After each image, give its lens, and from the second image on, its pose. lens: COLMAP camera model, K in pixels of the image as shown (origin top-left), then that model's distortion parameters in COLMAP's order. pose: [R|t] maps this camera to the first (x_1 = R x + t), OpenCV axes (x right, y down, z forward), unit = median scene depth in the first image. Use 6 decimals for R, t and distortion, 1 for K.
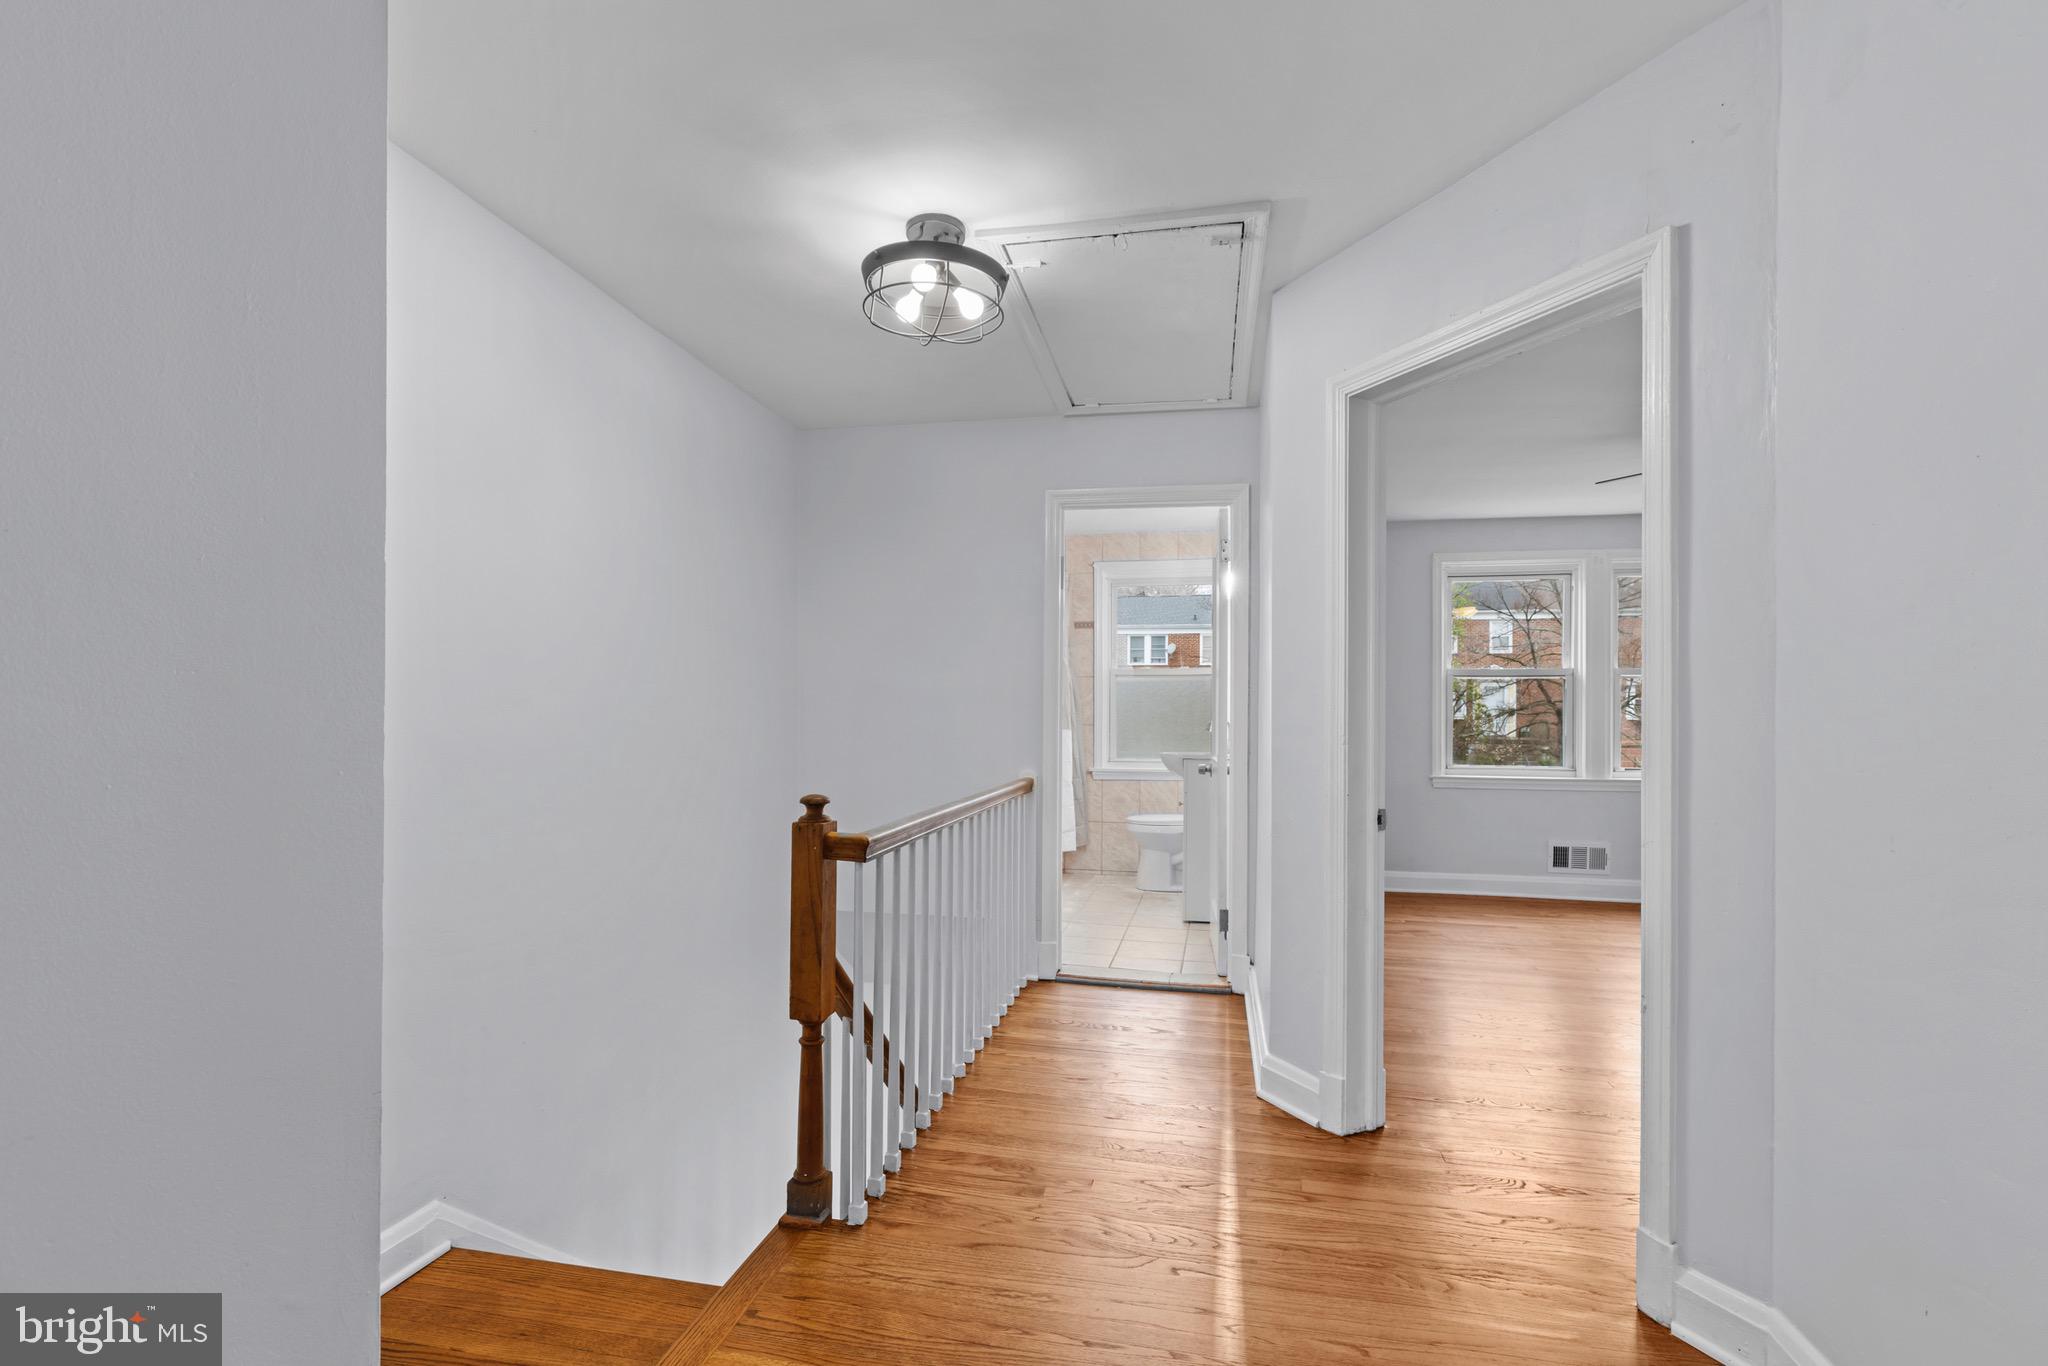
lens RADIAL K [[906.5, 0, 1025.8], [0, 906.5, 689.6], [0, 0, 1]] dist [0.003898, -0.000538]
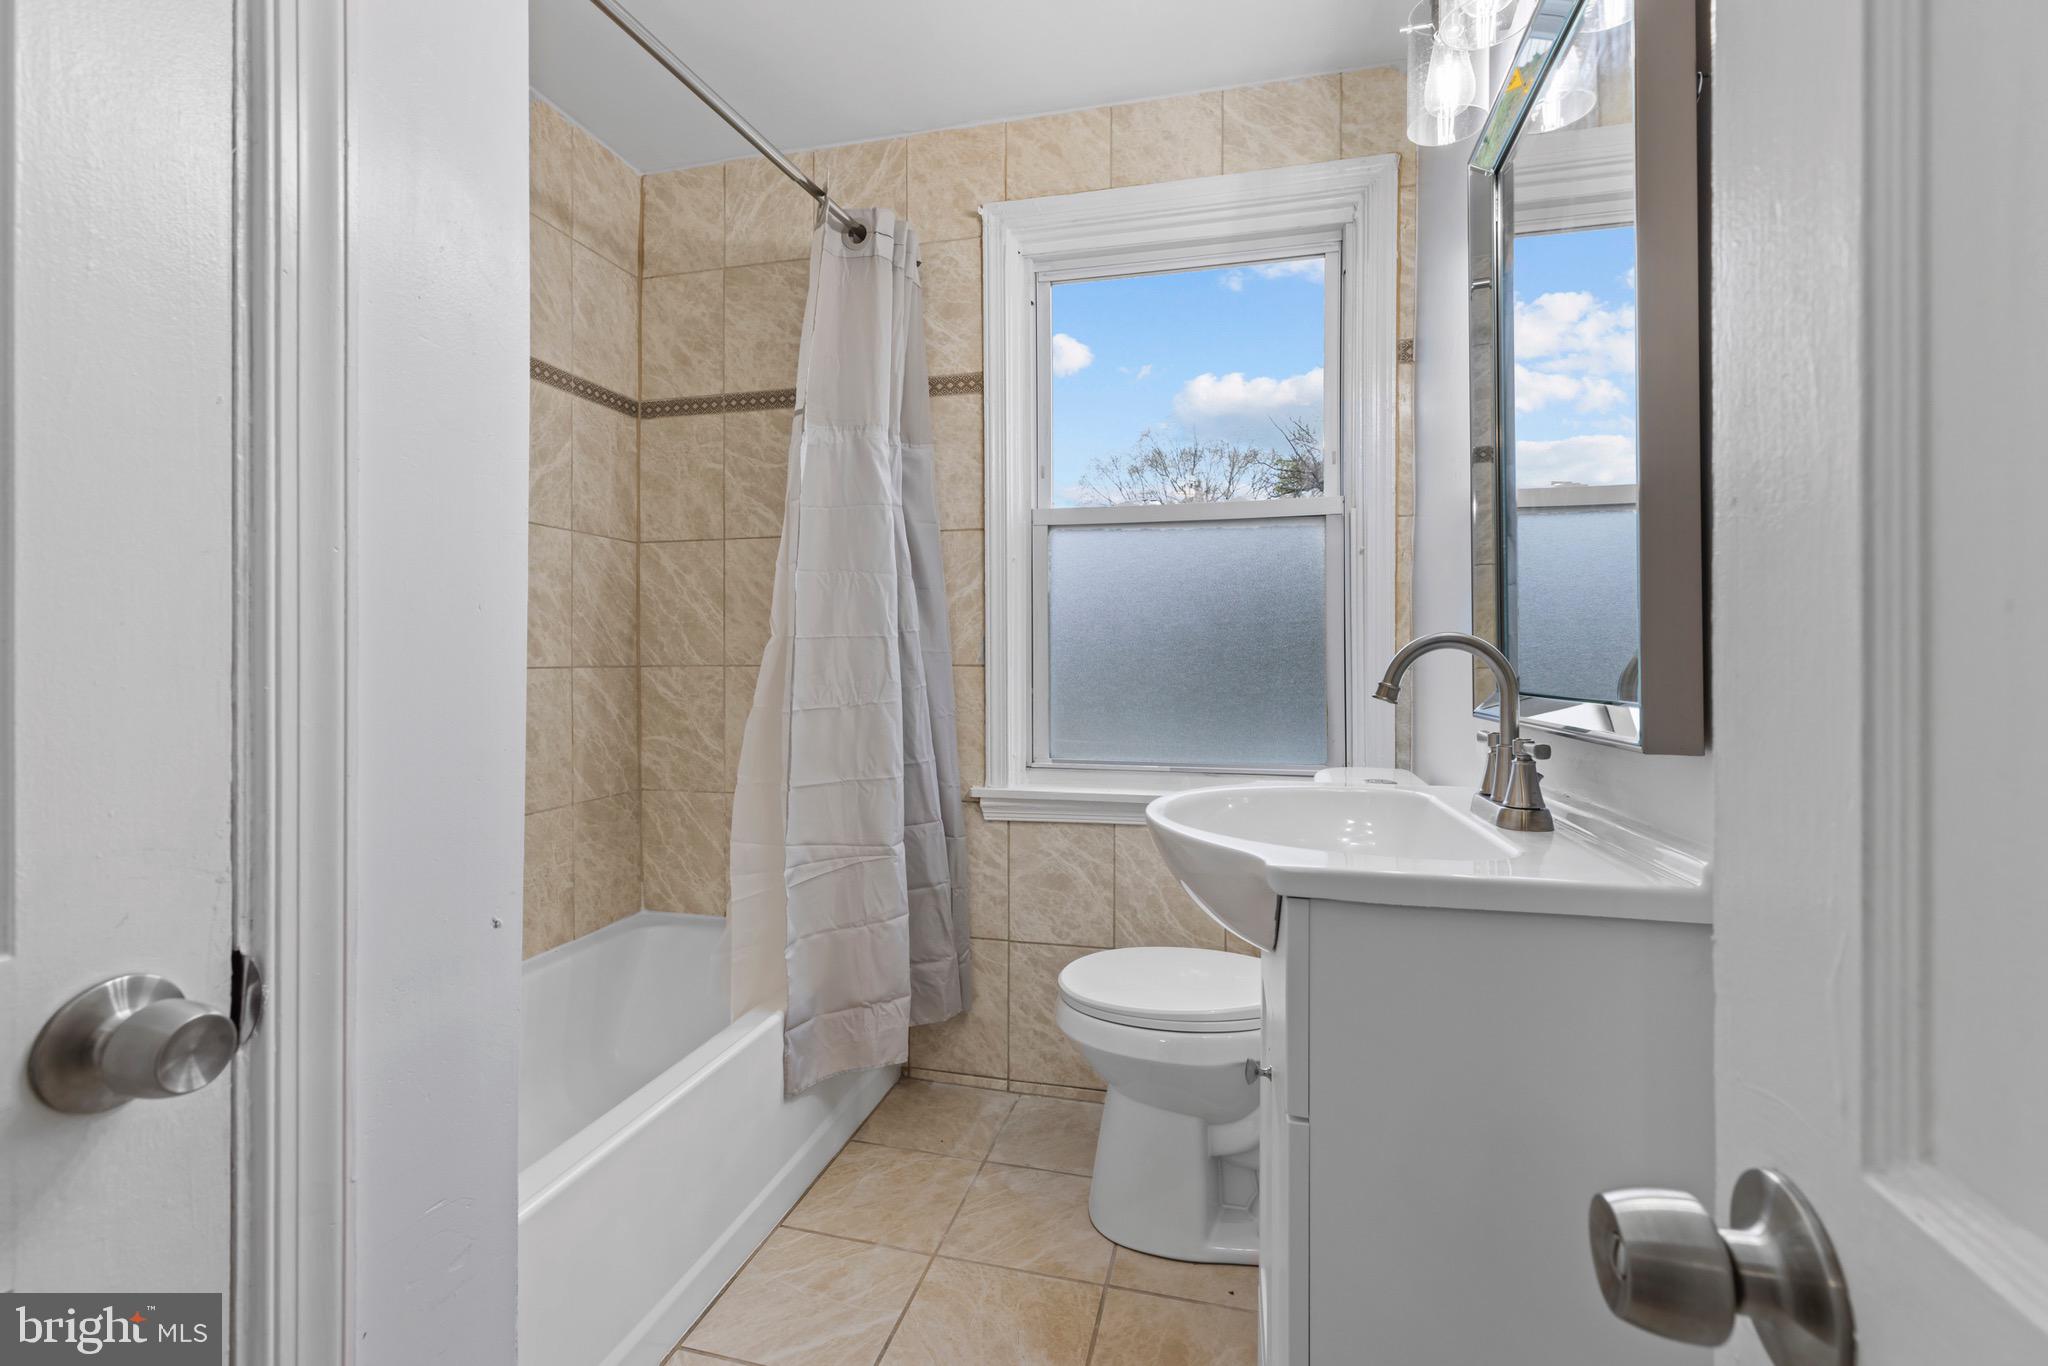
lens RADIAL K [[906.5, 0, 1019.8], [0, 906.5, 675.1], [0, 0, 1]] dist [0.003898, -0.000538]
pose [[0.998636, -0.008698, -0.051489, 0.106911], [0.009098, 0.999930, 0.007542, 0.040139], [0.051420, -0.008001, 0.998645, 0.649191]]
